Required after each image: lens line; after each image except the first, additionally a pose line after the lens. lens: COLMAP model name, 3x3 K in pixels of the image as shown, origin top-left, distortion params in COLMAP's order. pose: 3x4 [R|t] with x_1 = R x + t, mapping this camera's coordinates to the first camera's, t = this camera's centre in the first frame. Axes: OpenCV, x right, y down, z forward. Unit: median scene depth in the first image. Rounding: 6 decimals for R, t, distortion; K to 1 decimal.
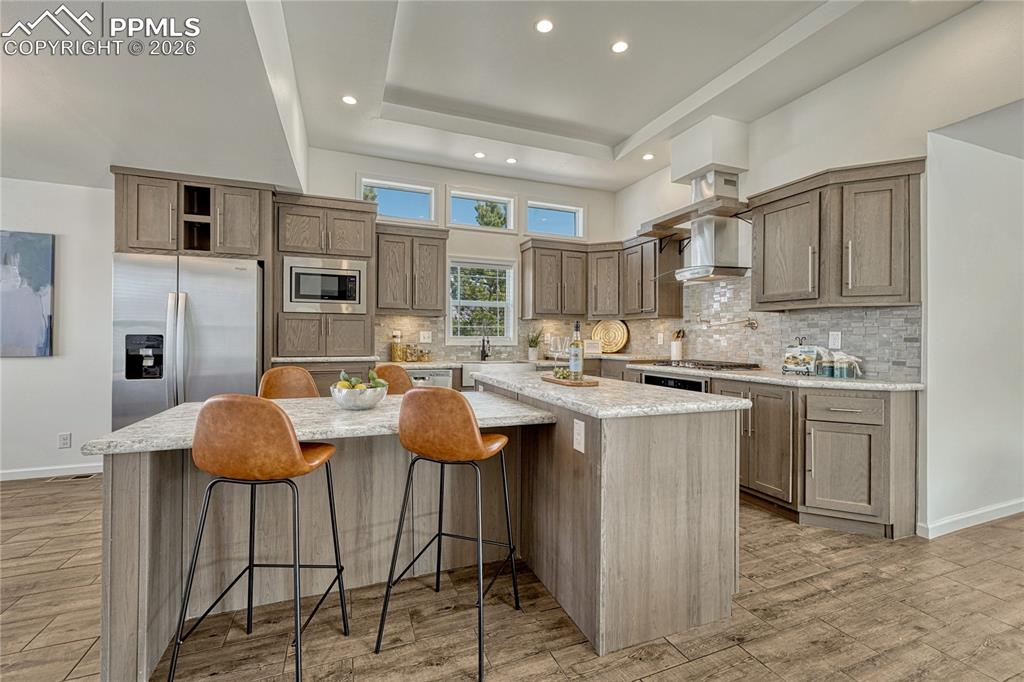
lens RADIAL K [[434.9, 0, 507.6], [0, 434.9, 341.1], [0, 0, 1]] dist [-0.011168, 0.000744]
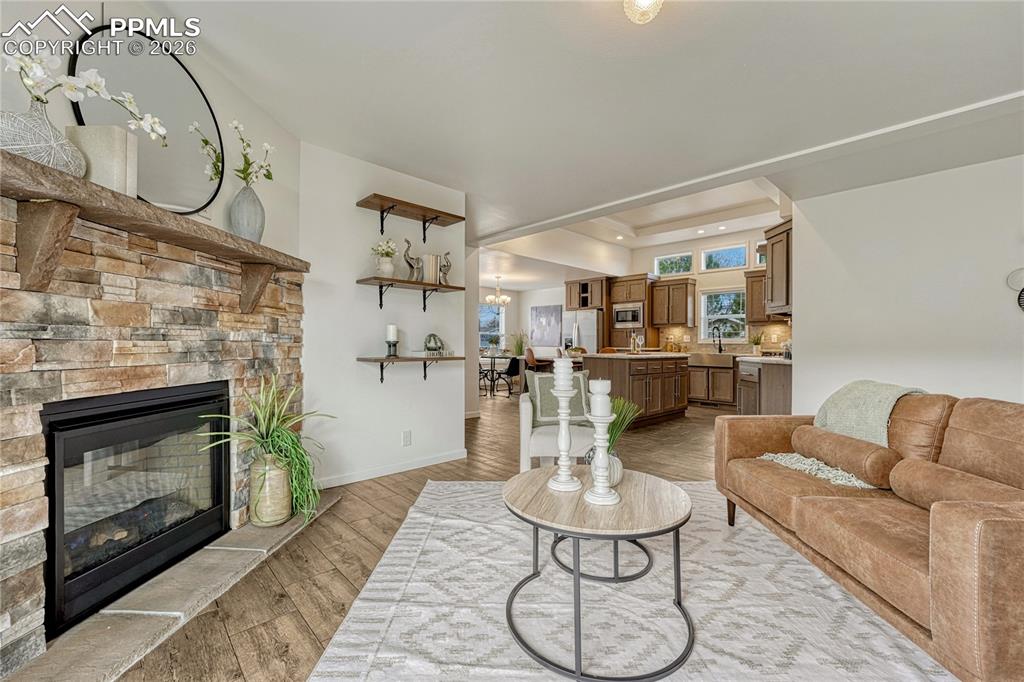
lens RADIAL K [[434.9, 0, 508.9], [0, 434.9, 345.2], [0, 0, 1]] dist [-0.011168, 0.000744]
pose [[0.391301, -0.009308, -0.920216, 1.350038], [-0.006065, 0.999901, -0.012693, 0.049550], [0.920243, 0.010548, 0.391206, -0.399423]]
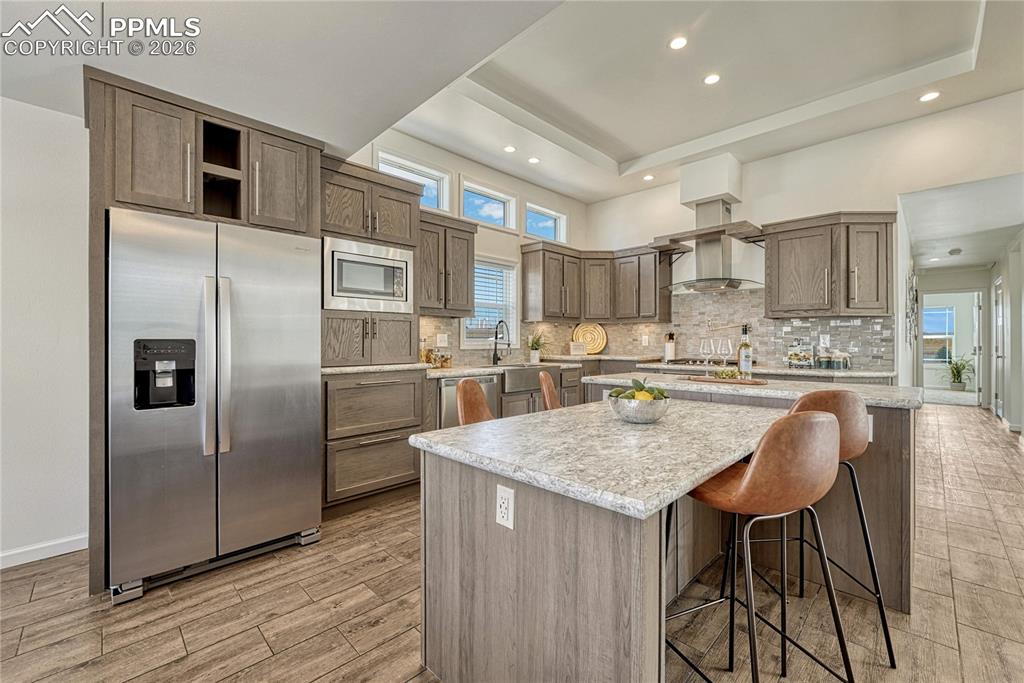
lens RADIAL K [[434.9, 0, 514.2], [0, 434.9, 337.7], [0, 0, 1]] dist [-0.011168, 0.000744]
pose [[0.908520, -0.003252, 0.417828, -0.514157], [0.008824, 0.999896, -0.011405, -0.004320], [-0.417747, 0.014049, 0.908455, 0.156491]]
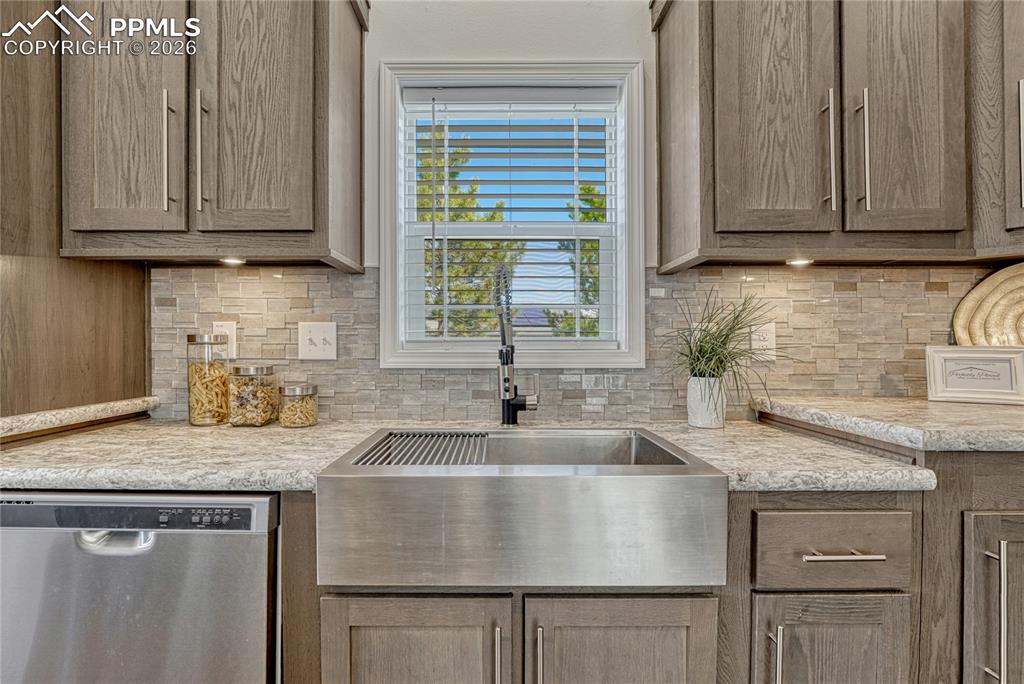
lens RADIAL K [[441.5, 0, 502.6], [0, 441.5, 347.8], [0, 0, 1]] dist [0.000680, 0.000036]
pose [[0.935137, -0.008842, -0.354176, 0.049041], [0.004359, 0.999900, -0.013455, 0.000103], [0.354260, 0.011039, 0.935082, 0.916792]]
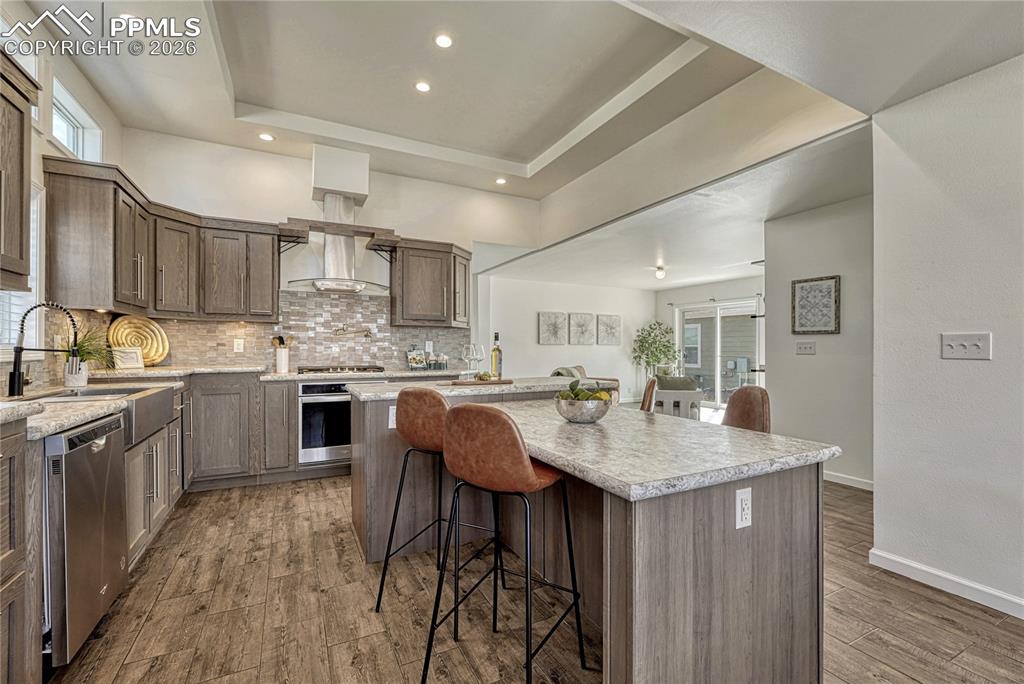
lens RADIAL K [[434.9, 0, 523.9], [0, 434.9, 354.6], [0, 0, 1]] dist [-0.011168, 0.000744]
pose [[-0.127334, -0.021781, 0.991621, -0.690645], [0.004460, 0.999736, 0.022532, -0.005651], [-0.991850, 0.007291, -0.127204, 0.676527]]
